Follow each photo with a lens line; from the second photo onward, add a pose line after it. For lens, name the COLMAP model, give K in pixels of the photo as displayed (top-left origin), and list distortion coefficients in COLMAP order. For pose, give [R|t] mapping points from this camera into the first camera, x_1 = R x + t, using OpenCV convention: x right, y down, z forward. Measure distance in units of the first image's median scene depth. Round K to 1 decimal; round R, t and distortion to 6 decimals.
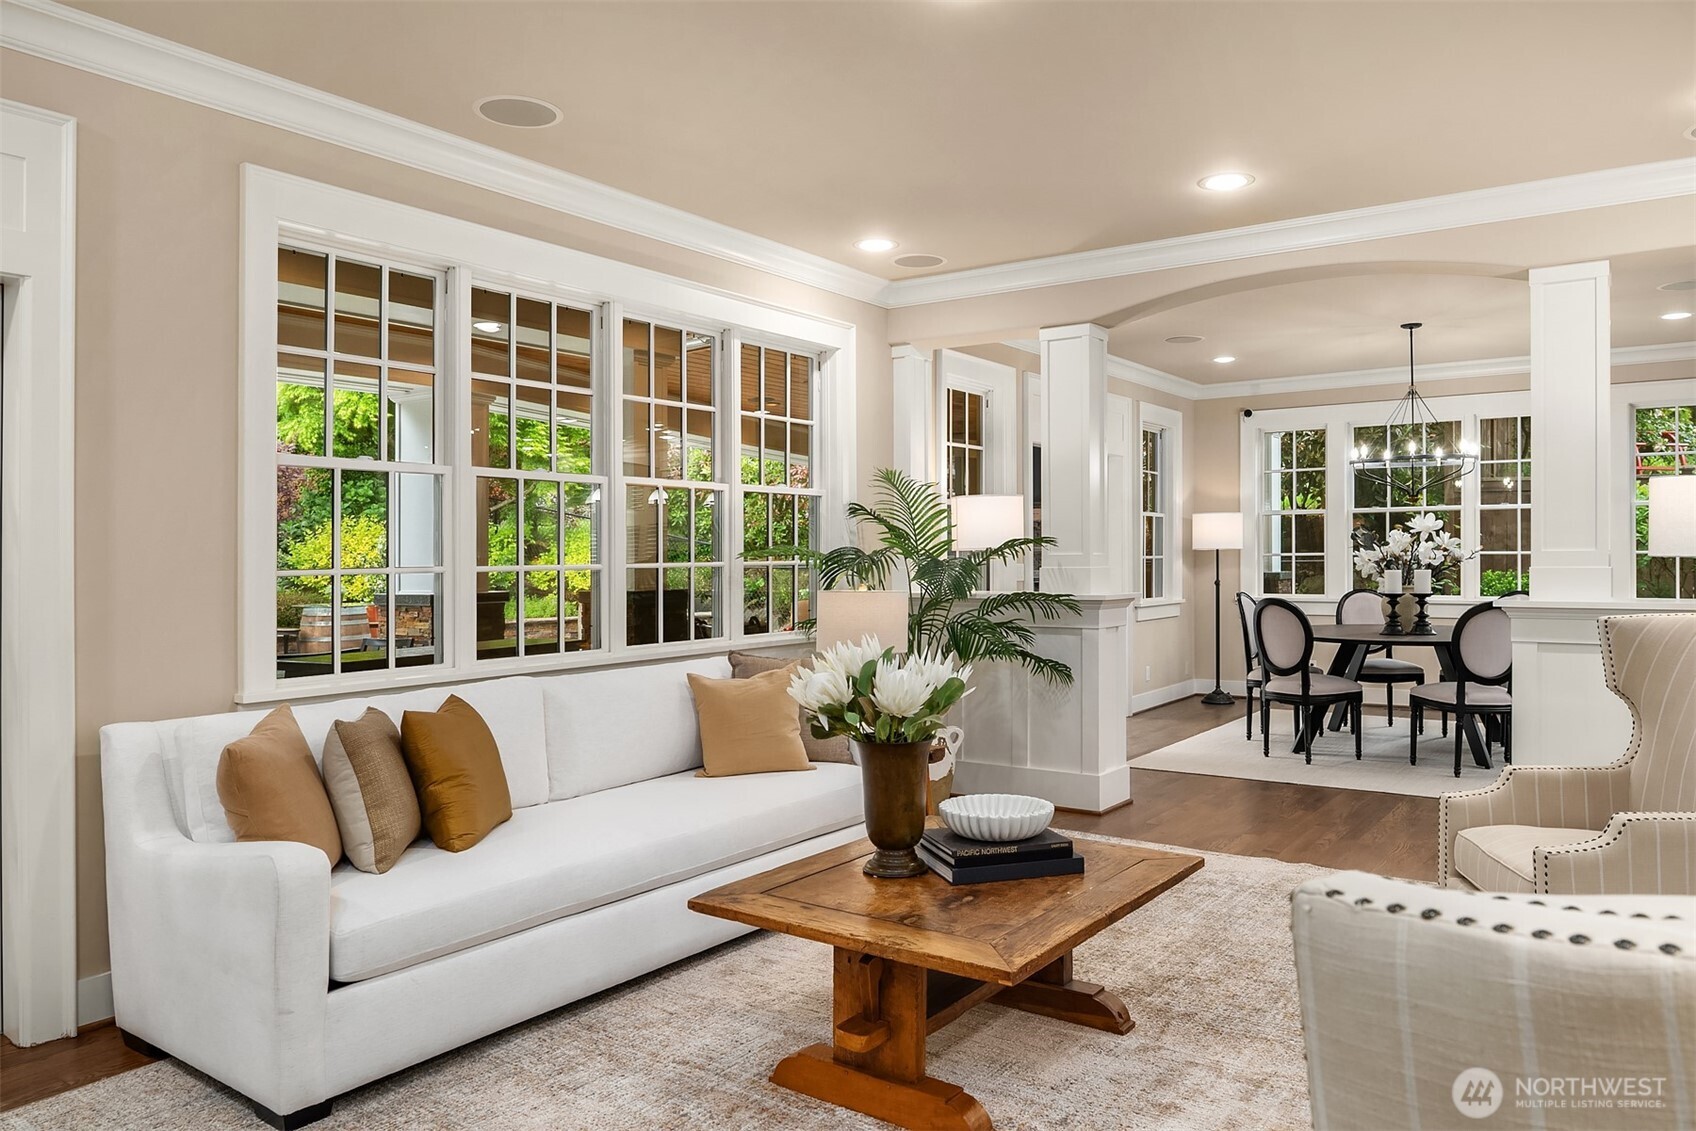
lens RADIAL K [[1145.1, 0, 866.2], [0, 1145.1, 553.3], [0, 0, 1]] dist [-0.025800, -0.004459]
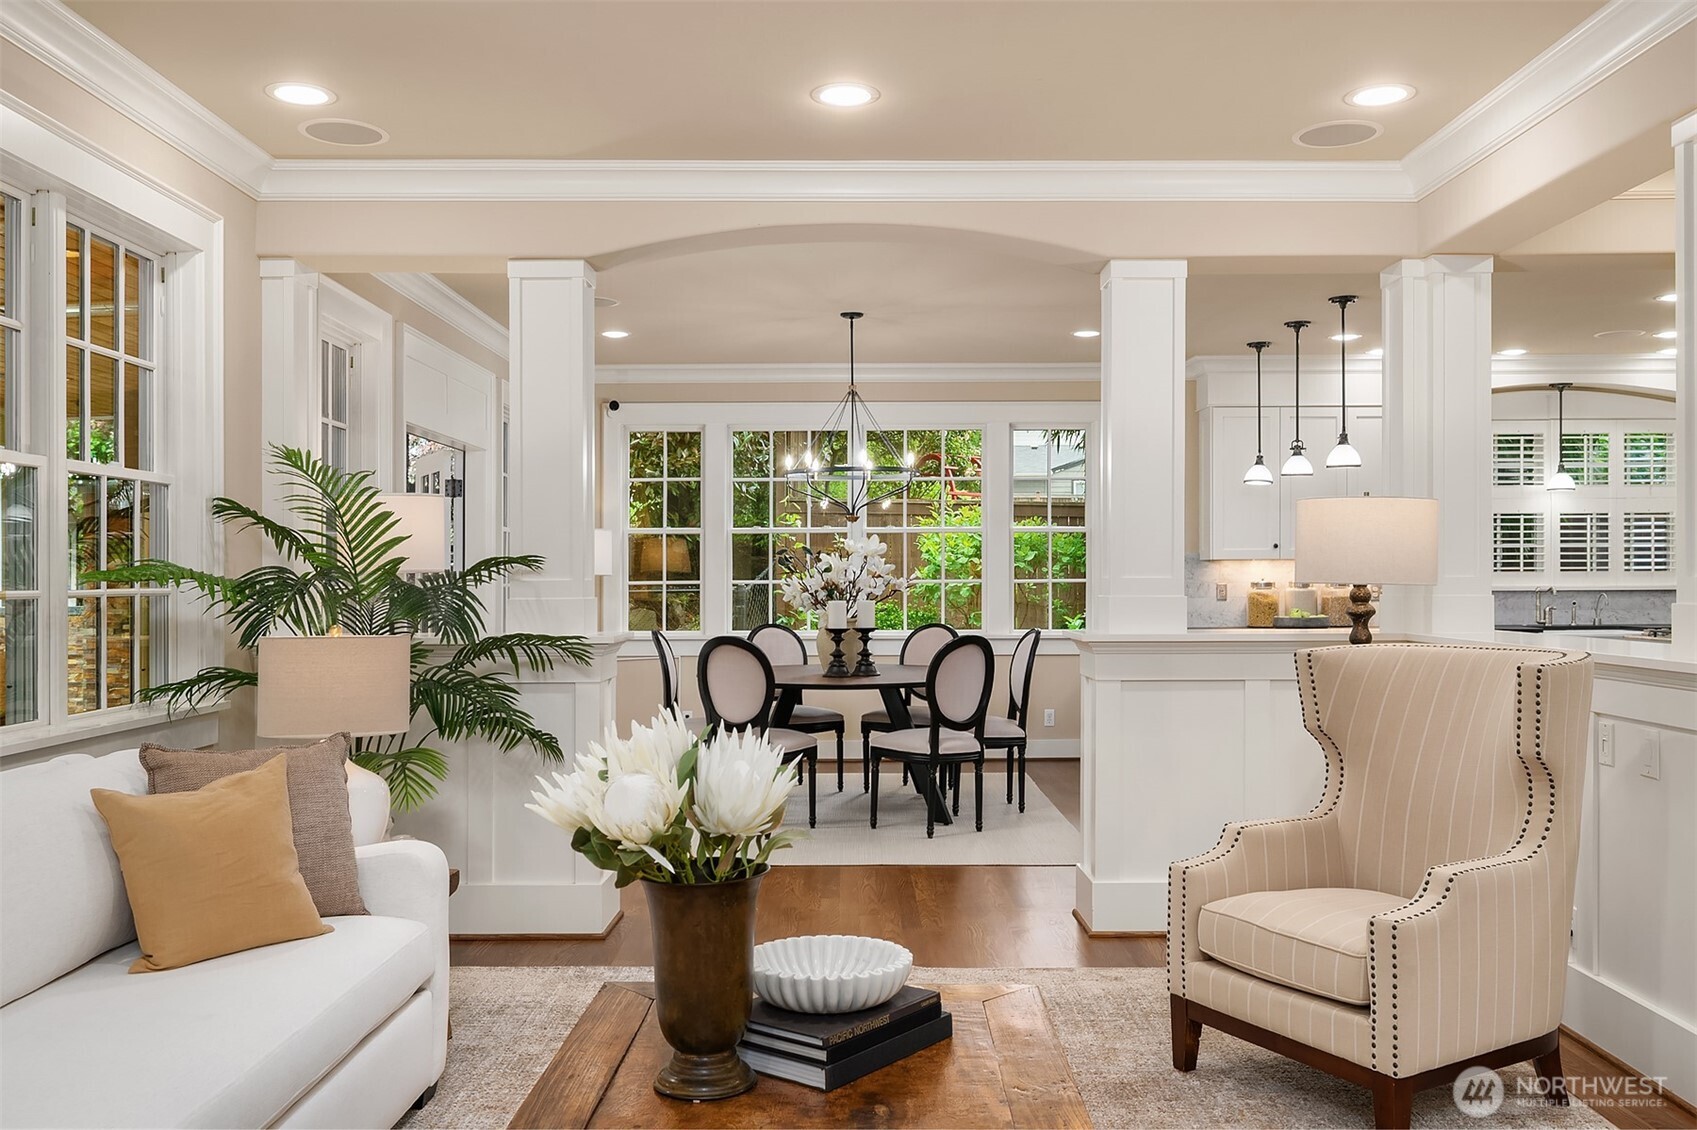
lens RADIAL K [[1413.3, 0, 844.0], [0, 1413.3, 593.7], [0, 0, 1]] dist [-0.018894, -0.004042]
pose [[0.819907, -0.001799, 0.572494, -0.173844], [-0.002772, 0.999971, 0.007113, 0.002518], [-0.572490, -0.007419, 0.819878, 0.164614]]
